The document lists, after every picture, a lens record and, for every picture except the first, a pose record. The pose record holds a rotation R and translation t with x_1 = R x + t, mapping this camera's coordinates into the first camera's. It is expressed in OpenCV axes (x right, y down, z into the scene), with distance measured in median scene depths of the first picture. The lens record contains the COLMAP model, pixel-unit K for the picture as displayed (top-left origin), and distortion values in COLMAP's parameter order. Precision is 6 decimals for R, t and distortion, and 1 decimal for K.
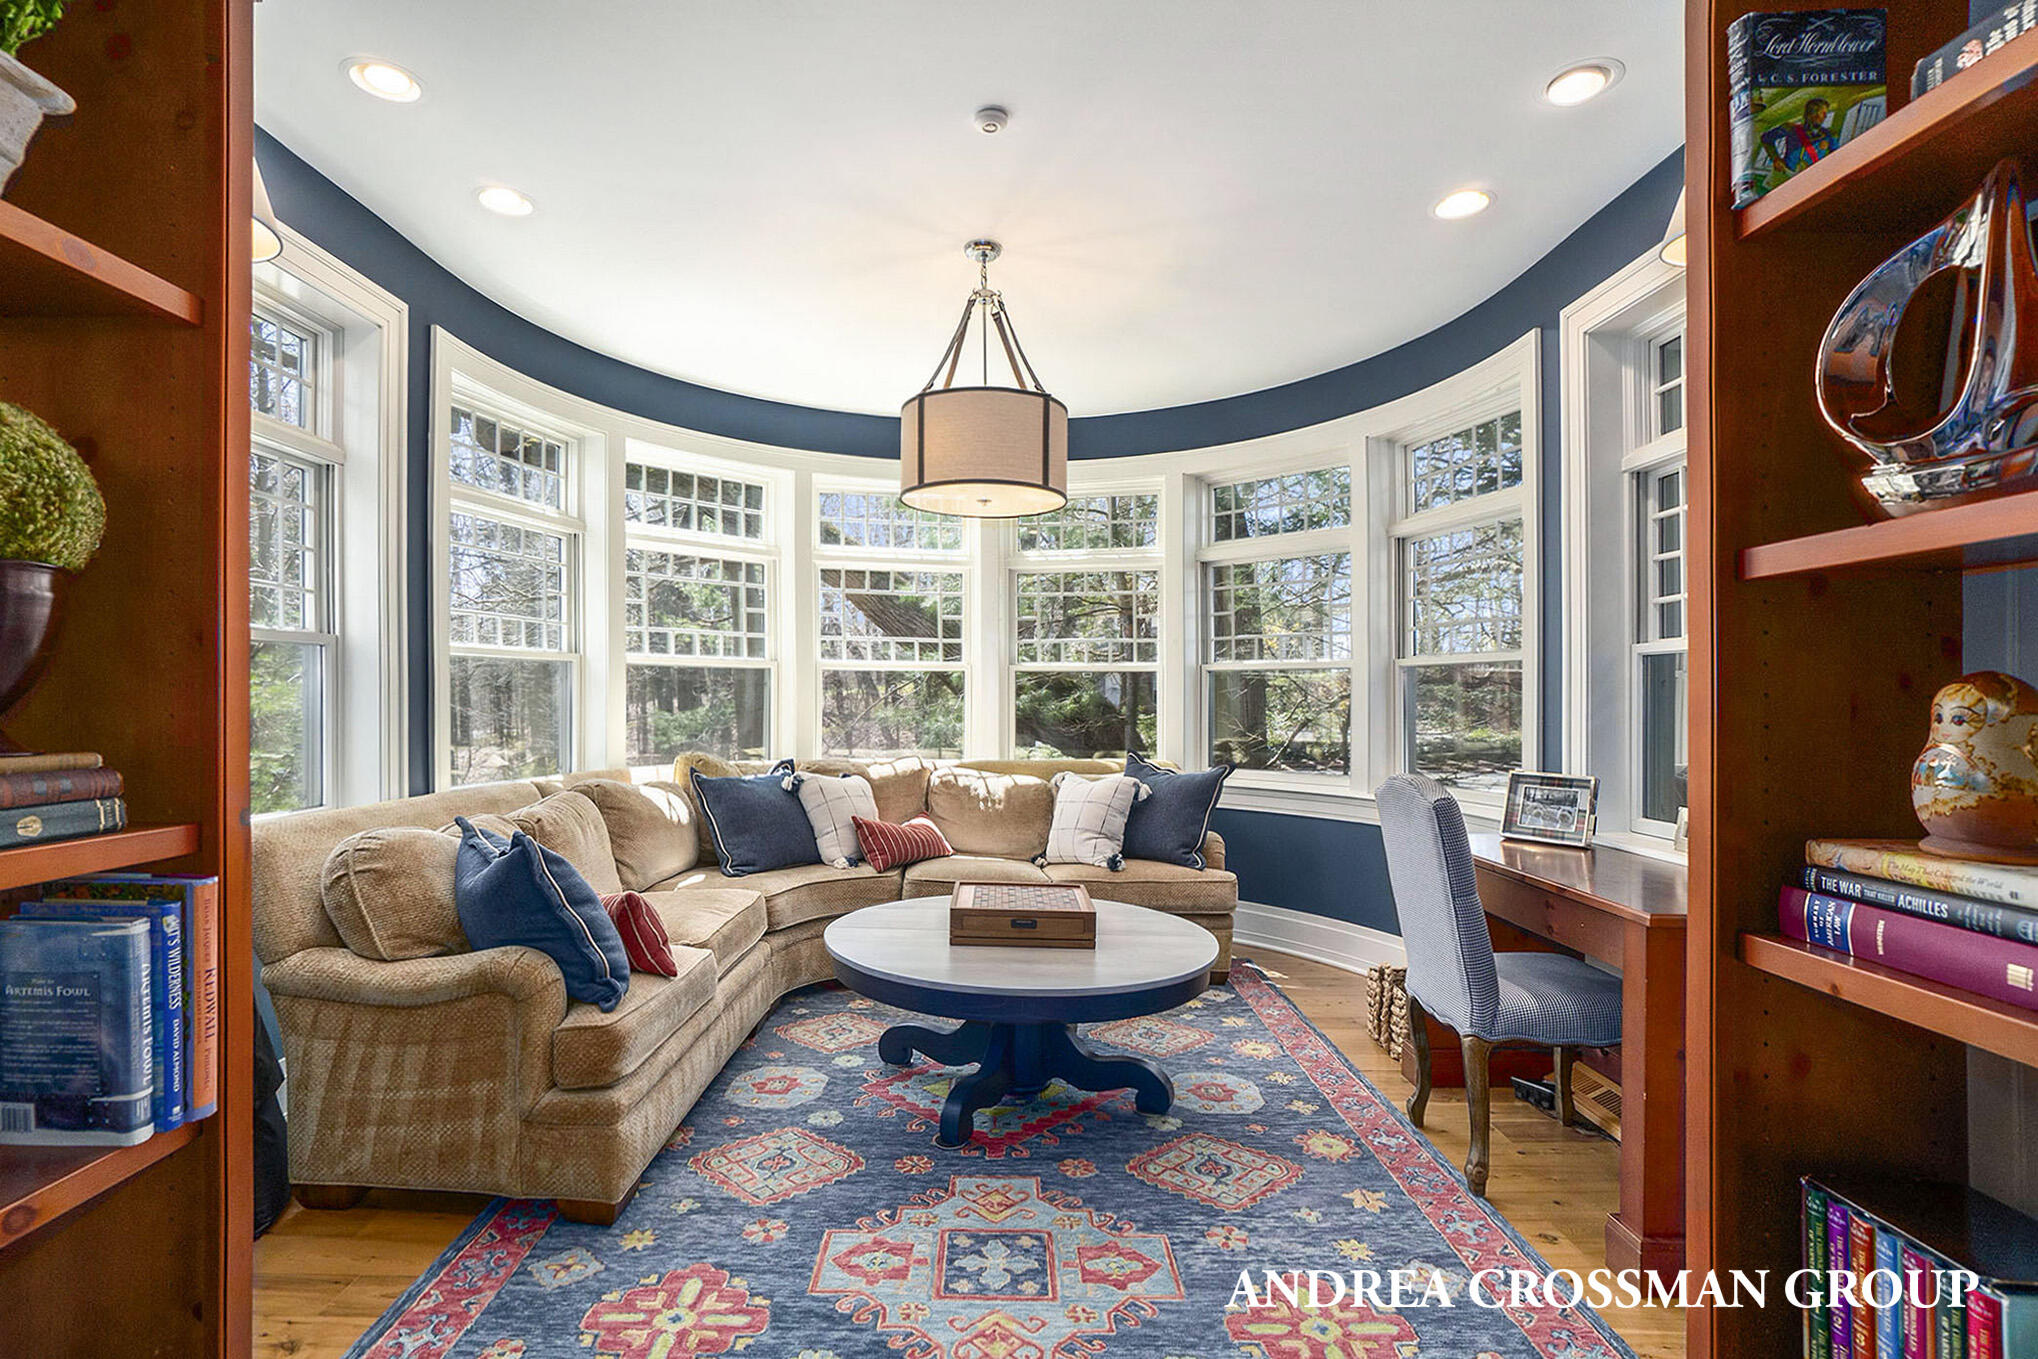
lens RADIAL K [[1003.9, 0, 1016.5], [0, 1003.9, 689.3], [0, 0, 1]] dist [-0.001097, -0.000300]
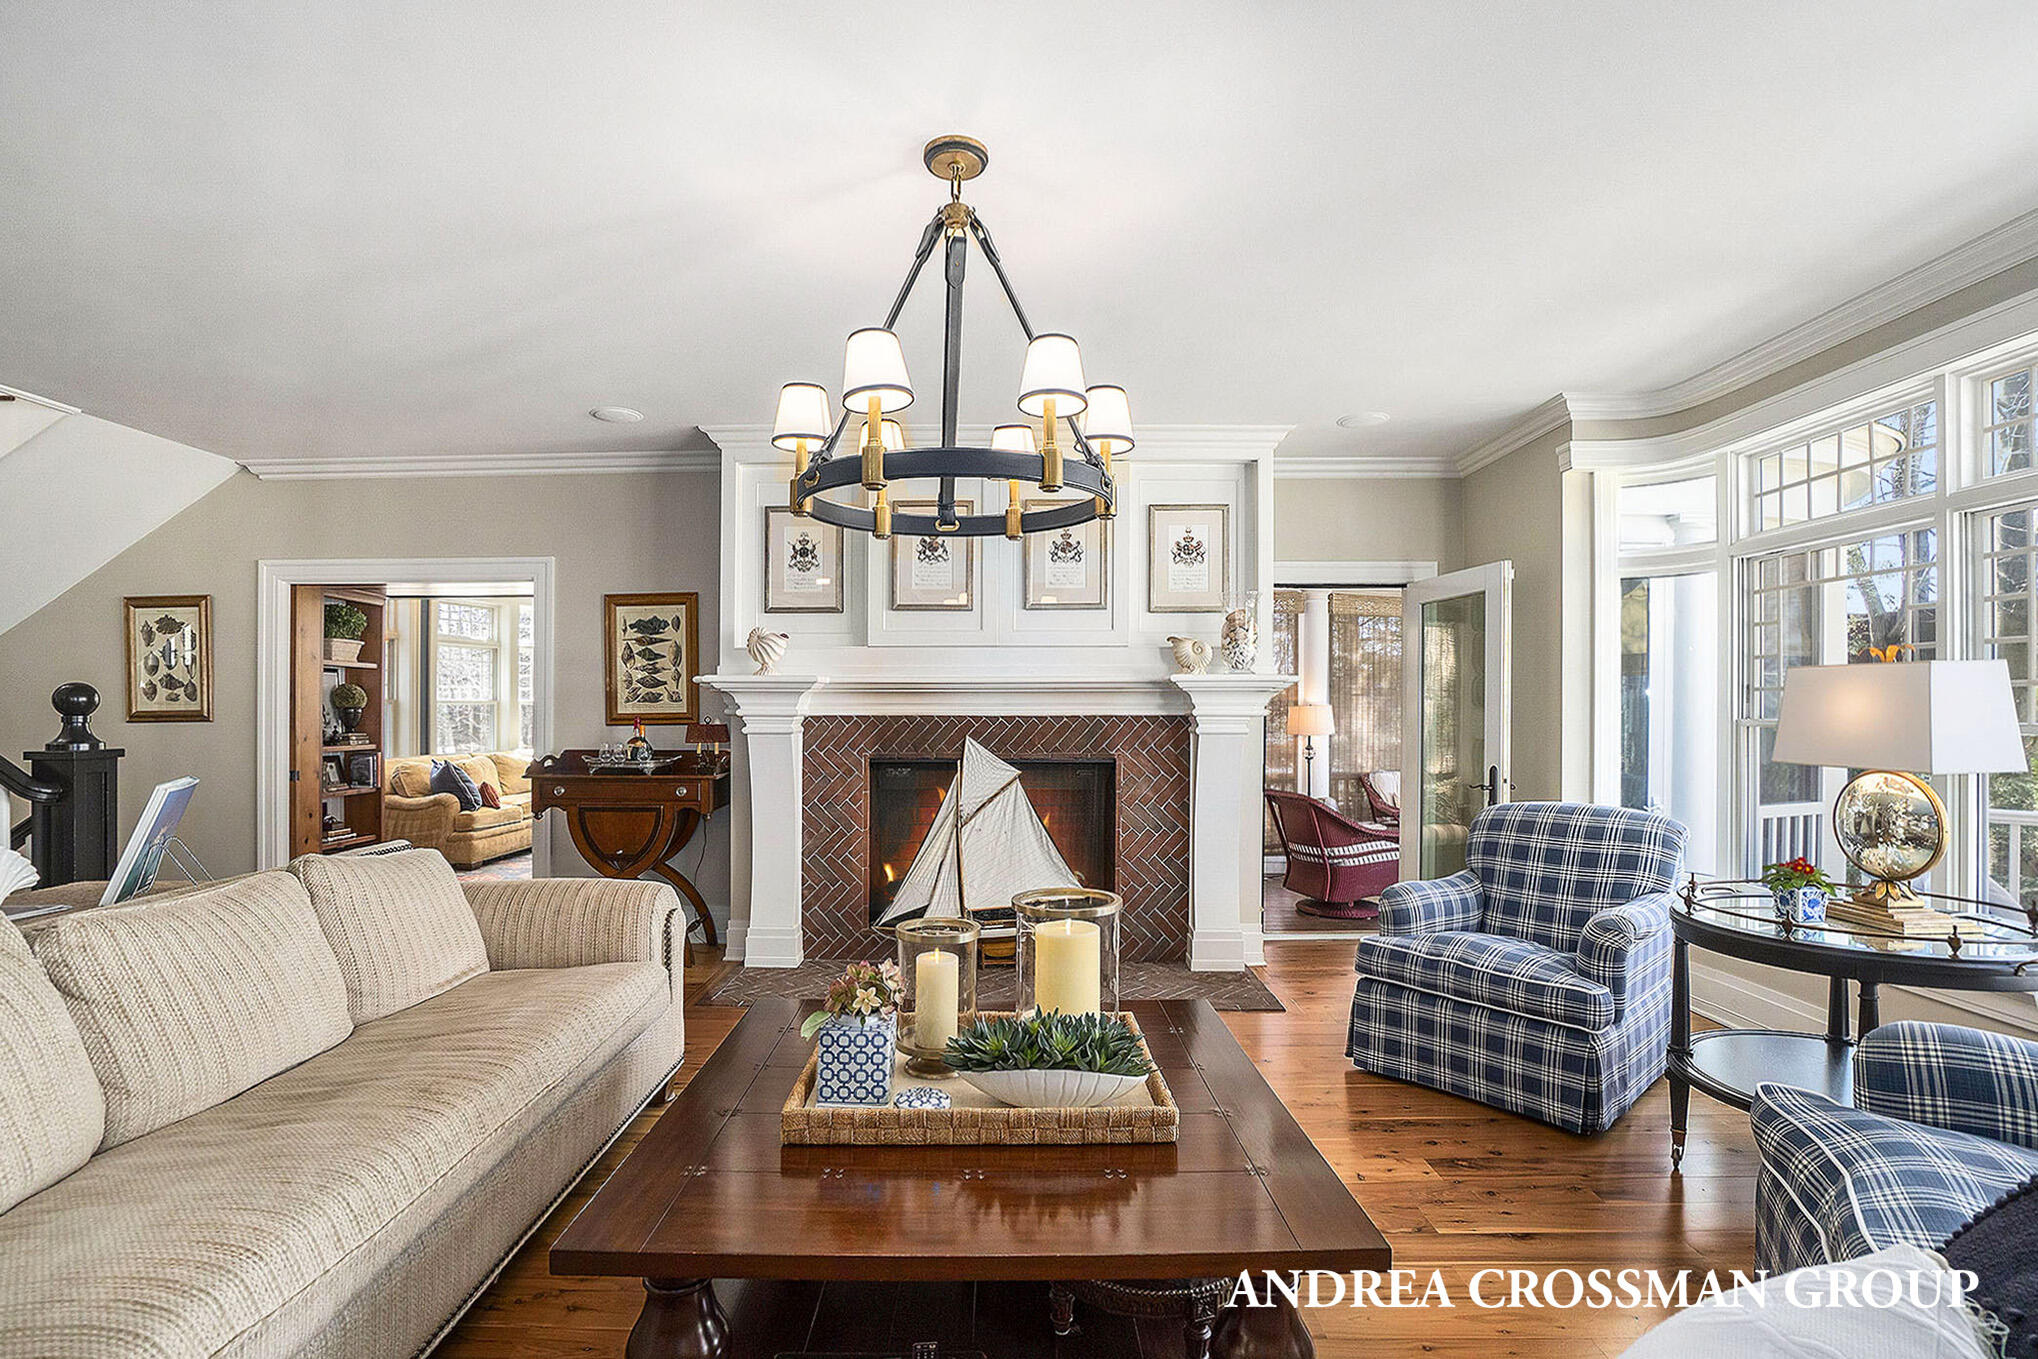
lens RADIAL K [[939.9, 0, 1016.2], [0, 939.9, 692.0], [0, 0, 1]] dist [-0.022217, 0.003423]
pose [[0.999990, 0.004336, -0.000546, 1.472866], [-0.004338, 0.999981, -0.004284, -0.090040], [0.000528, 0.004287, 0.999991, -2.225454]]
